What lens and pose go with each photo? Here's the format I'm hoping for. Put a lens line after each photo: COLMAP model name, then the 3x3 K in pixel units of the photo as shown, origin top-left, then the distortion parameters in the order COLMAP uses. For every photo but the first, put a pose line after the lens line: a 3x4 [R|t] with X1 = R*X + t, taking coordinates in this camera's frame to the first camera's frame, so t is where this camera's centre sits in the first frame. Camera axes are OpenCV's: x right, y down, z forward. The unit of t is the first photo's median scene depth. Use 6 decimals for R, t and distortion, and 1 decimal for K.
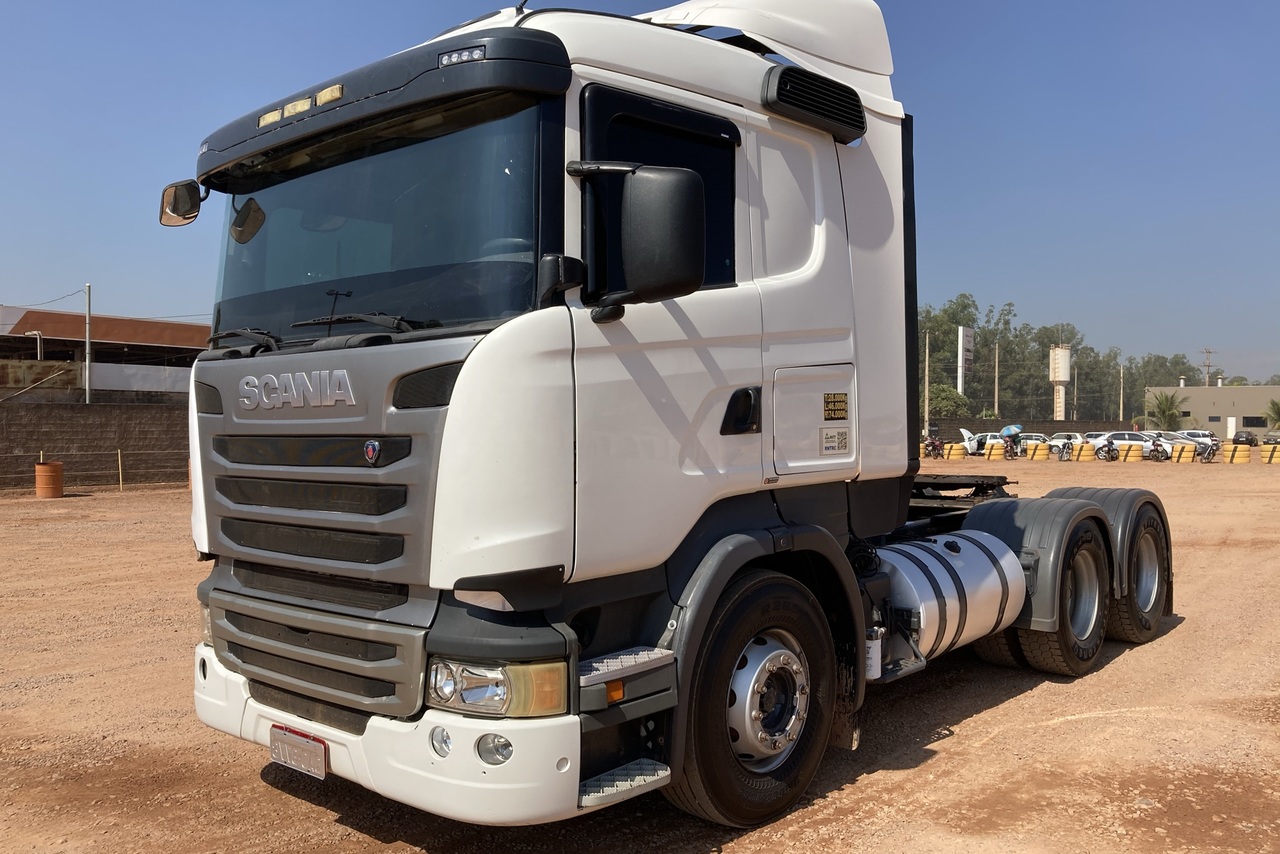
lens RADIAL K [[1030.3, 0, 638.0], [0, 1030.3, 429.5], [0, 0, 1]] dist [0.034839, -0.022108]
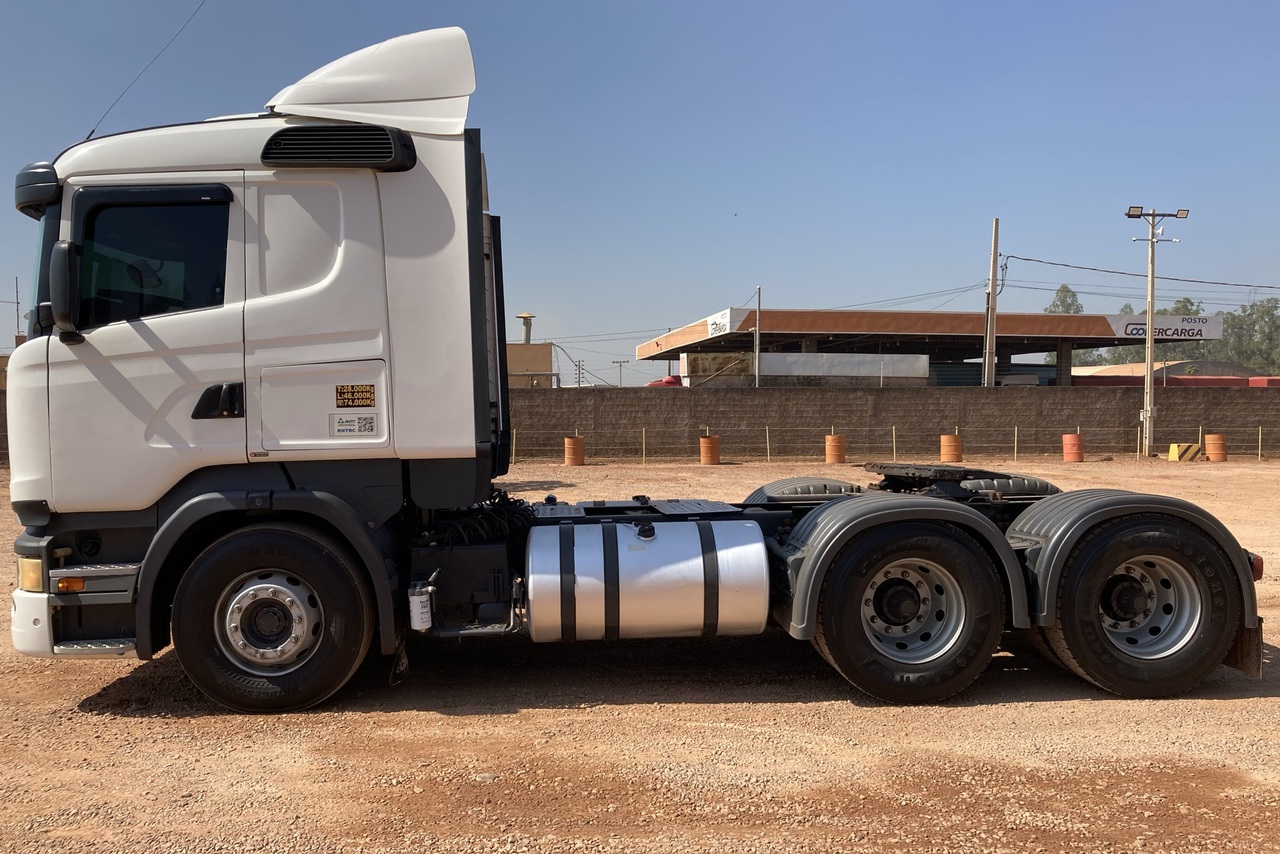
lens RADIAL K [[1030.3, 0, 638.9], [0, 1030.3, 434.9], [0, 0, 1]] dist [0.034839, -0.022108]
pose [[0.725116, 0.020064, -0.688334, 1.290999], [-0.002571, 0.999647, 0.026430, -0.009652], [0.688622, -0.017395, 0.724912, 0.358726]]
